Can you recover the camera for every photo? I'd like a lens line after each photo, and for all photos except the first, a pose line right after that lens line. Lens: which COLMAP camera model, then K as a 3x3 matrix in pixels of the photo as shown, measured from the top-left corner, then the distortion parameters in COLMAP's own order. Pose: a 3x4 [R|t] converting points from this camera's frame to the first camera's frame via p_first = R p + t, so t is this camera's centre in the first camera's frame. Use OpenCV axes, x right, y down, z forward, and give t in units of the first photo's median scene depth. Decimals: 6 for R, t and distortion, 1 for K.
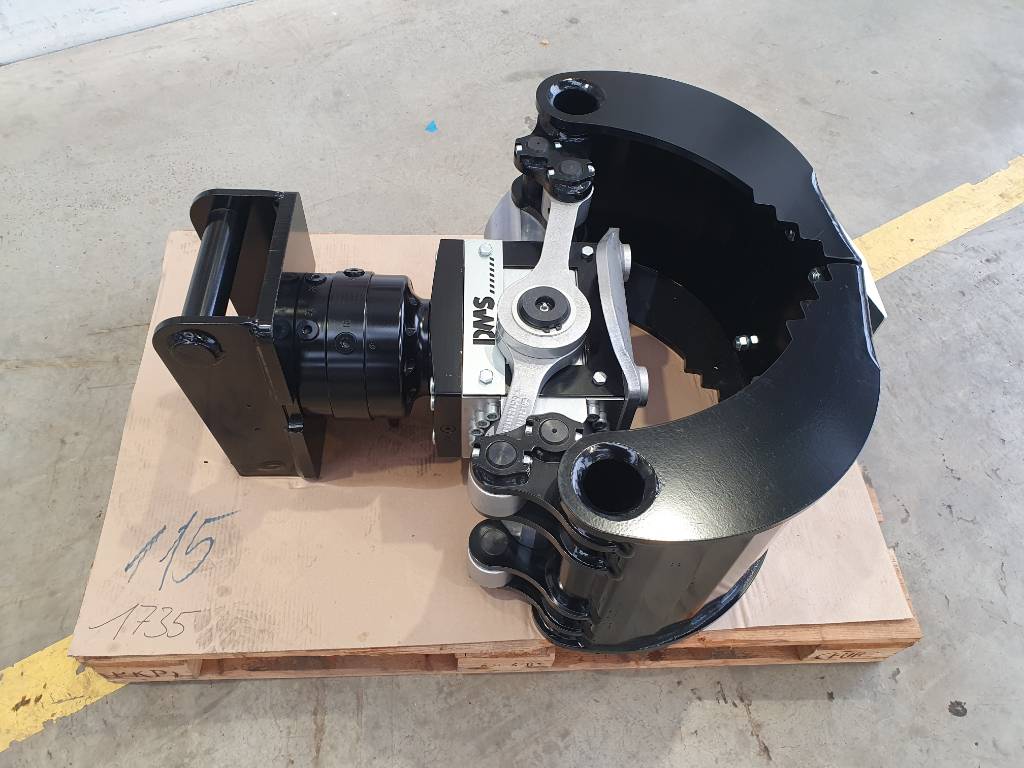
lens RADIAL K [[804.2, 0, 515.6], [0, 804.2, 375.3], [0, 0, 1]] dist [-0.008861, 0.050893]
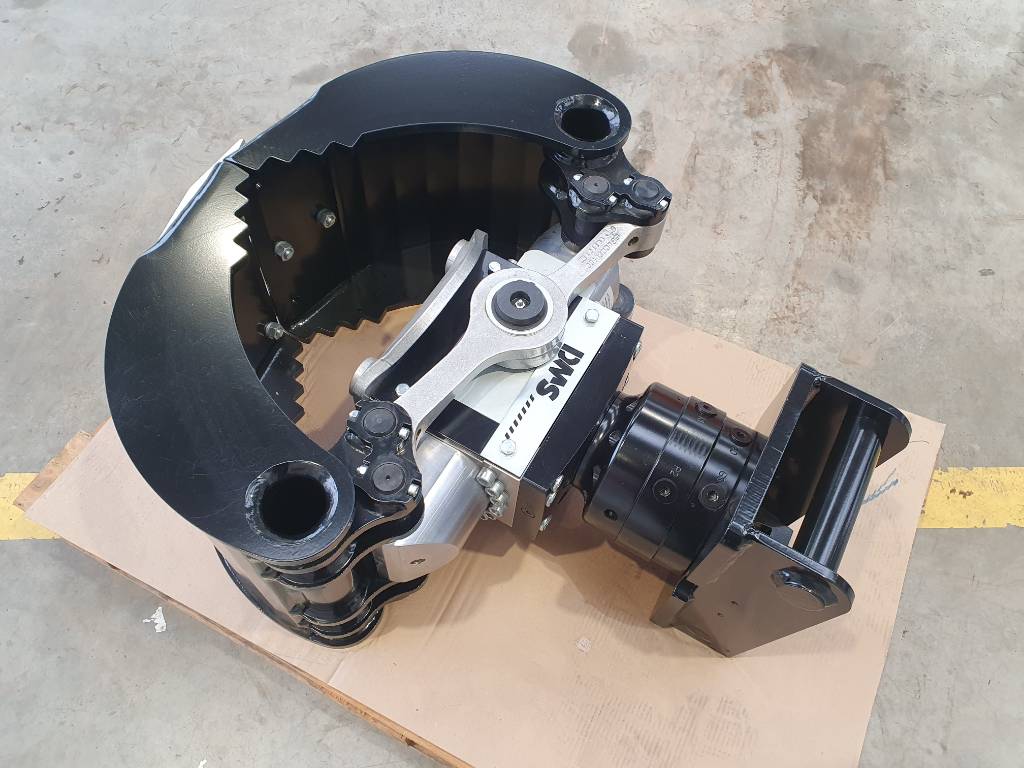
lens RADIAL K [[810.9, 0, 518.4], [0, 810.9, 382.6], [0, 0, 1]] dist [-0.019944, 0.063112]
pose [[-0.852427, -0.499592, 0.154193, -0.136950], [0.354820, -0.336150, 0.872414, -0.829478], [-0.384019, 0.798380, 0.463809, 0.547600]]
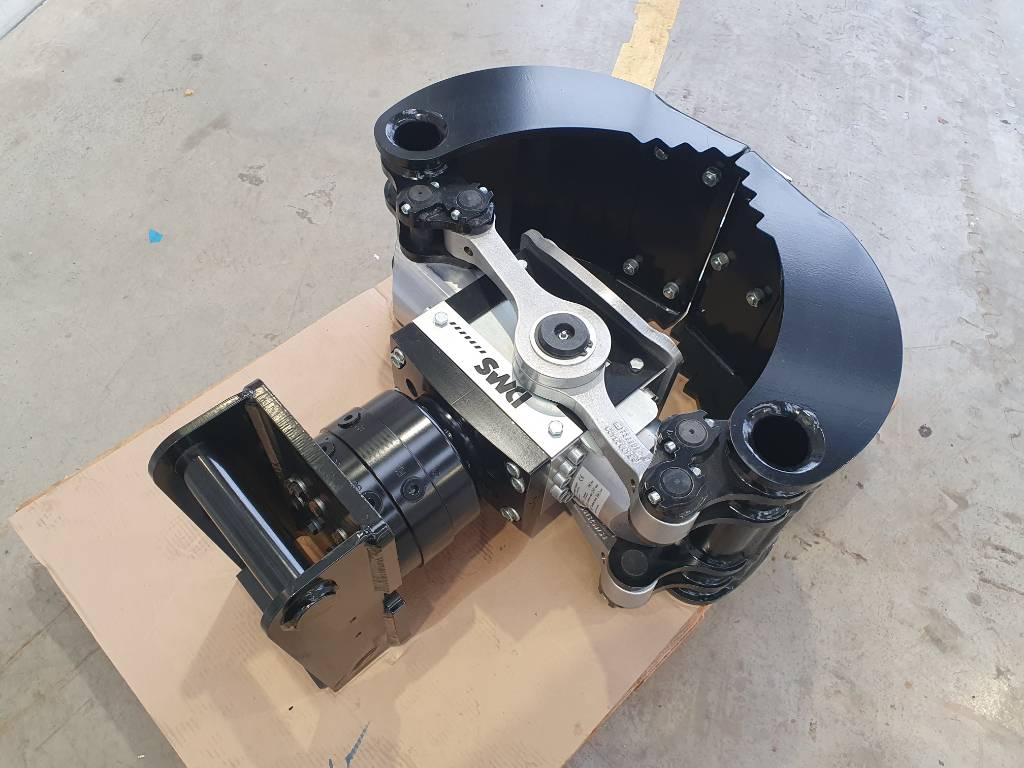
lens RADIAL K [[804.0, 0, 513.3], [0, 804.0, 368.8], [0, 0, 1]] dist [-0.017333, 0.057670]
pose [[0.753851, -0.550469, 0.358738, -0.329382], [0.530322, 0.832096, 0.162402, -0.208564], [-0.387902, 0.067820, 0.919202, 0.120202]]
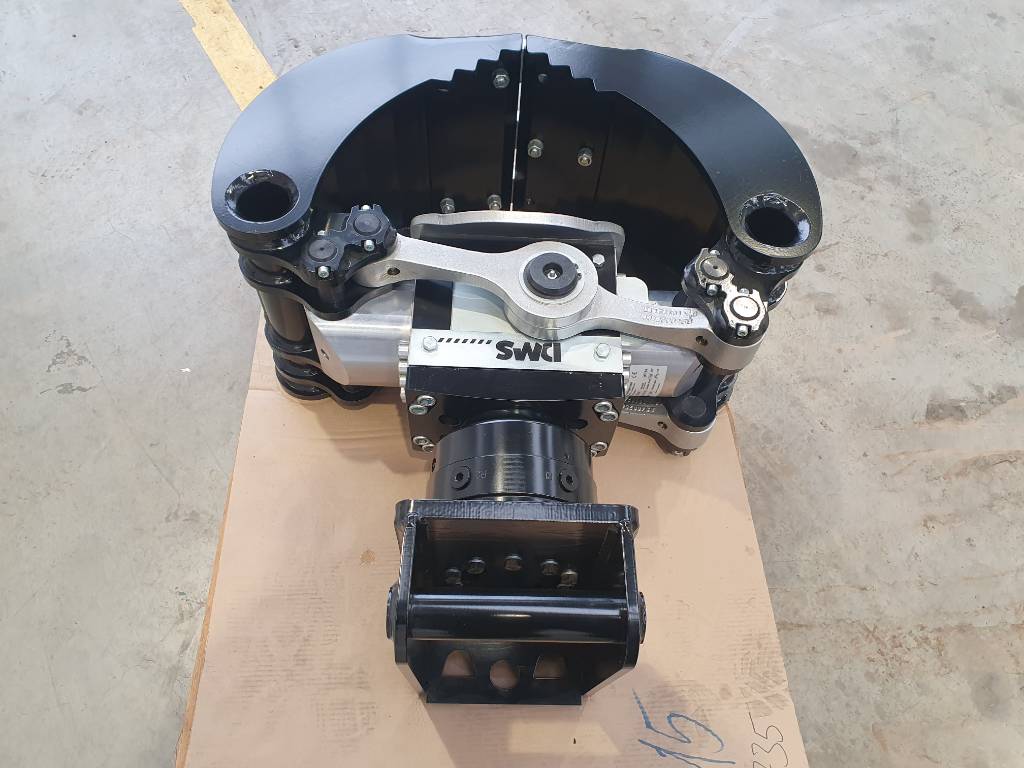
lens RADIAL K [[803.7, 0, 522.1], [0, 803.7, 375.6], [0, 0, 1]] dist [-0.009051, 0.047556]
pose [[0.032000, -0.879382, 0.475041, -0.468729], [0.787029, 0.315136, 0.530354, -0.517077], [-0.616086, 0.356900, 0.702183, 0.328222]]
